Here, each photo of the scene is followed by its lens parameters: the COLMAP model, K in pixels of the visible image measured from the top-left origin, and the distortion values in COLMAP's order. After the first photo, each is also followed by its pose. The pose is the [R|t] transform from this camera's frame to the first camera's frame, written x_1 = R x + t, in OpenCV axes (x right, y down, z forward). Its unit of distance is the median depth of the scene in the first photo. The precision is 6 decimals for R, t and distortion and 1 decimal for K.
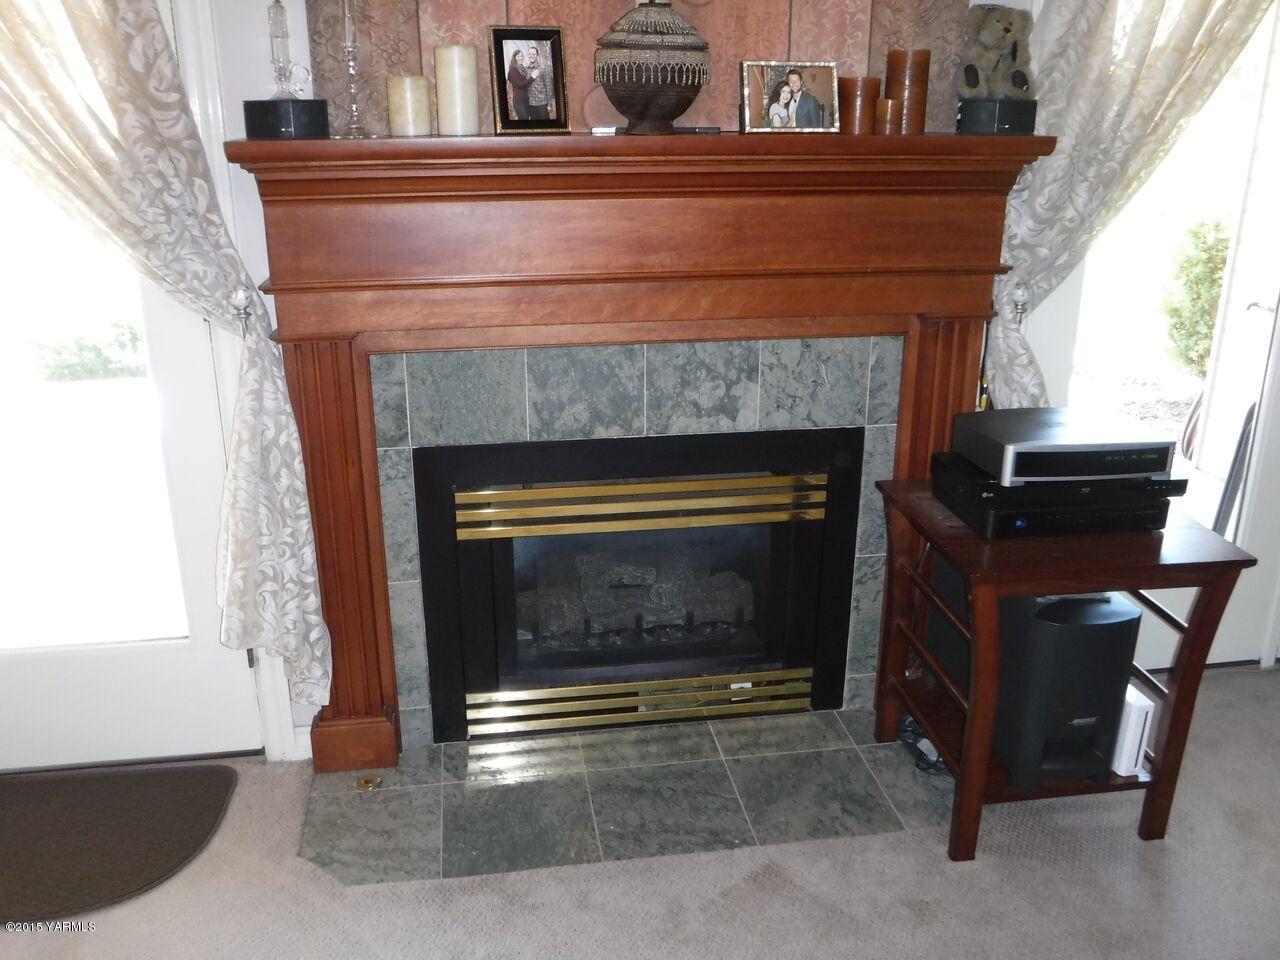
lens RADIAL K [[1083.3, 0, 636.3], [0, 1083.3, 459.9], [0, 0, 1]] dist [-0.063756, 0.048645]
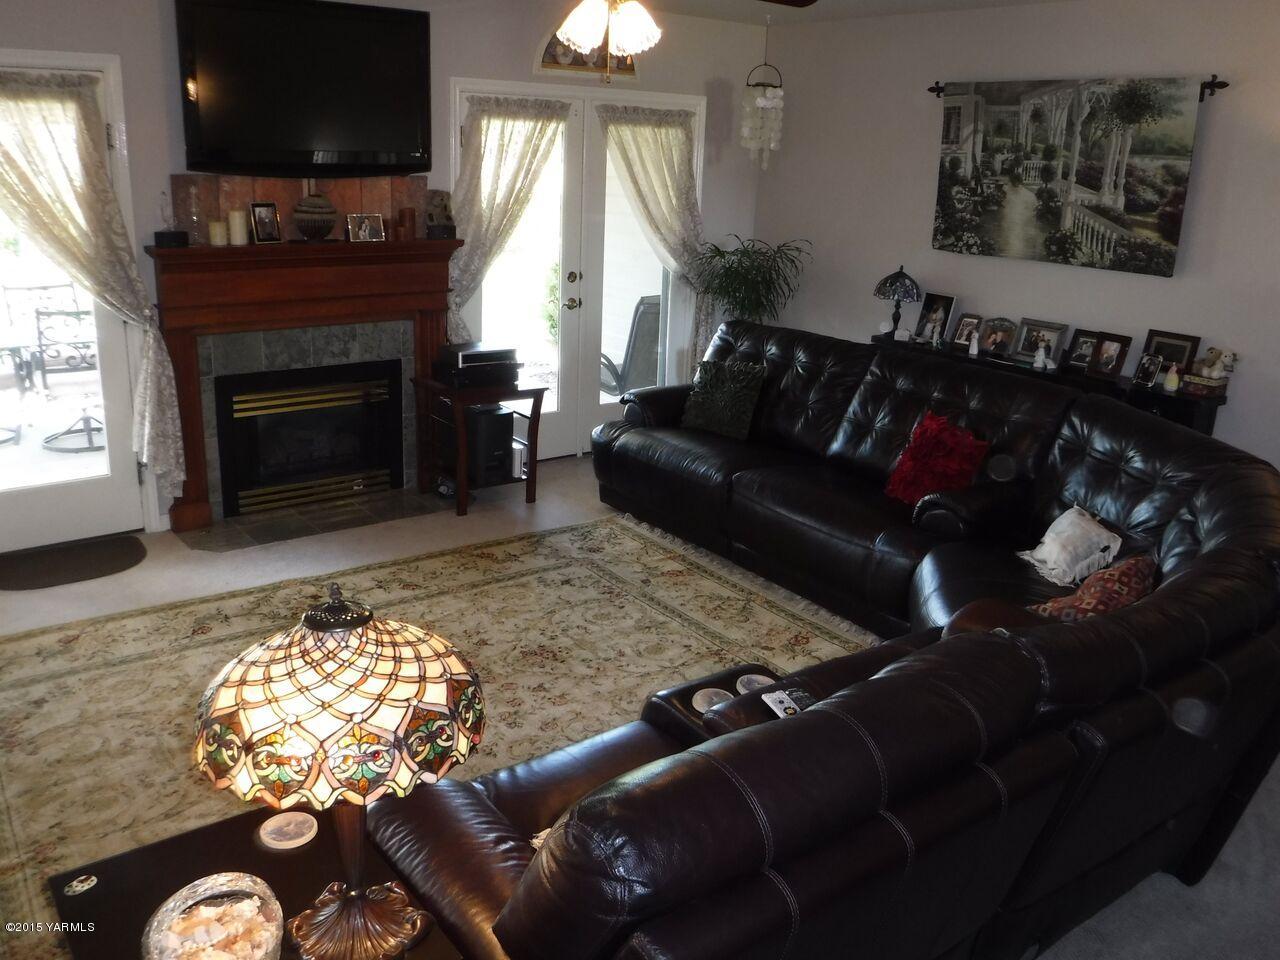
lens RADIAL K [[1083.3, 0, 636.3], [0, 1083.3, 459.9], [0, 0, 1]] dist [-0.063756, 0.048645]
pose [[0.874772, -0.105067, 0.473006, -0.519577], [0.120872, 0.992663, -0.003042, 0.279735], [-0.469216, 0.059834, 0.881054, -1.422645]]
